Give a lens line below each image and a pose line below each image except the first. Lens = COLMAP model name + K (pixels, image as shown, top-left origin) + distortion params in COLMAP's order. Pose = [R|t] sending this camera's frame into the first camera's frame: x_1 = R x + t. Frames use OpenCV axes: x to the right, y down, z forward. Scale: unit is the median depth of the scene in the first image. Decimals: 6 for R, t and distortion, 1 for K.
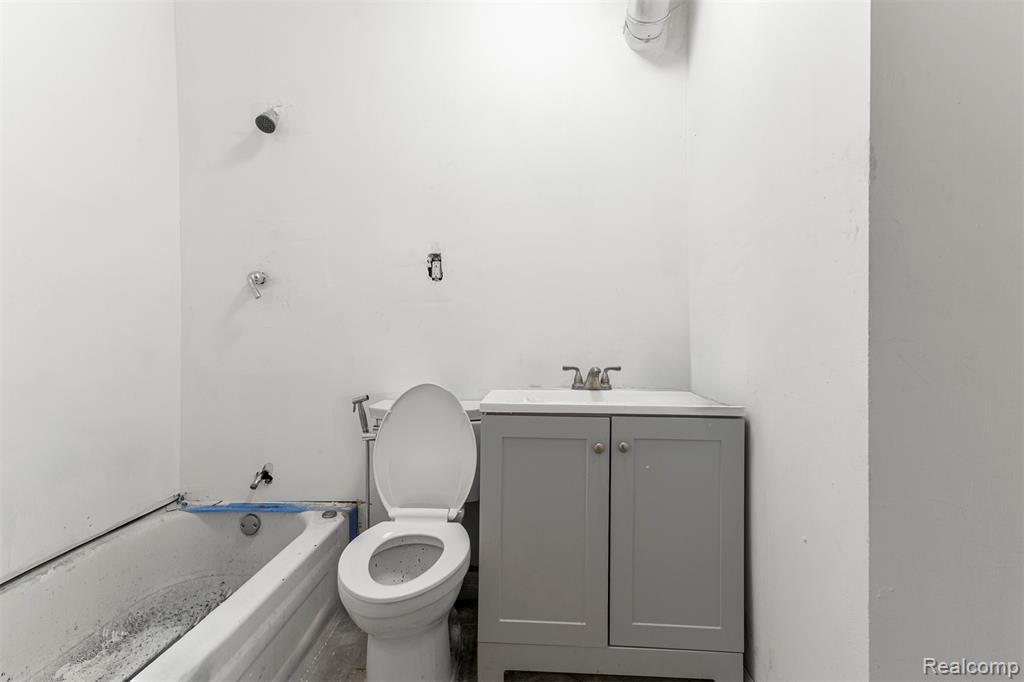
lens RADIAL K [[440.6, 0, 512.1], [0, 440.6, 342.7], [0, 0, 1]] dist [0.008841, -0.000137]
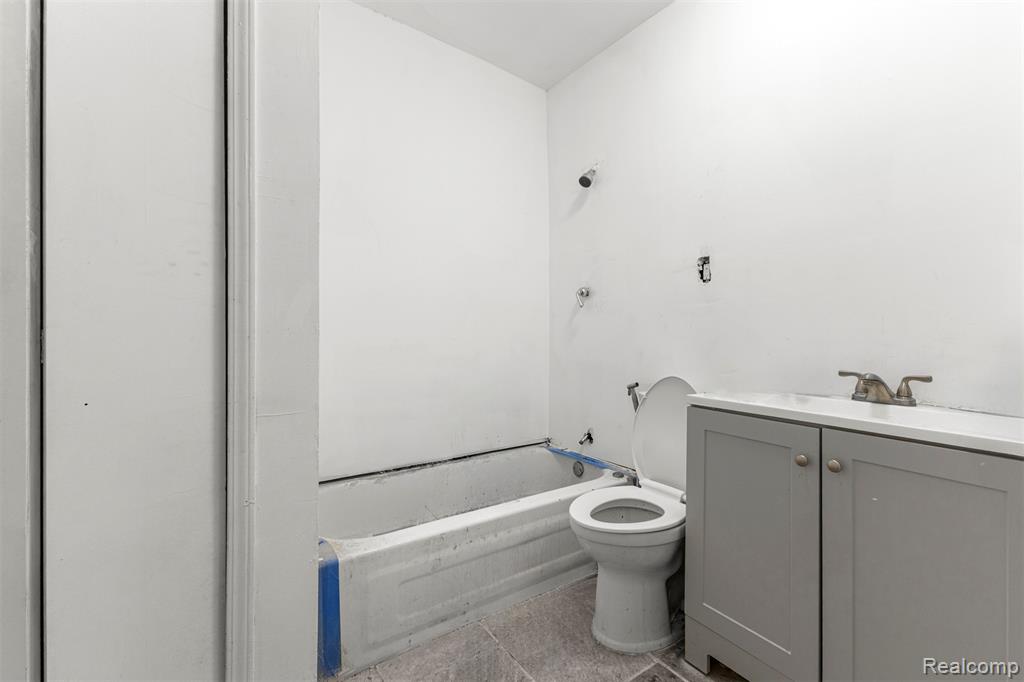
lens RADIAL K [[440.6, 0, 508.4], [0, 440.6, 336.5], [0, 0, 1]] dist [0.008841, -0.000137]
pose [[0.590735, 0.007060, -0.806835, 0.408522], [-0.016891, 0.999851, -0.003618, 0.001585], [0.806689, 0.015766, 0.590766, -0.007636]]
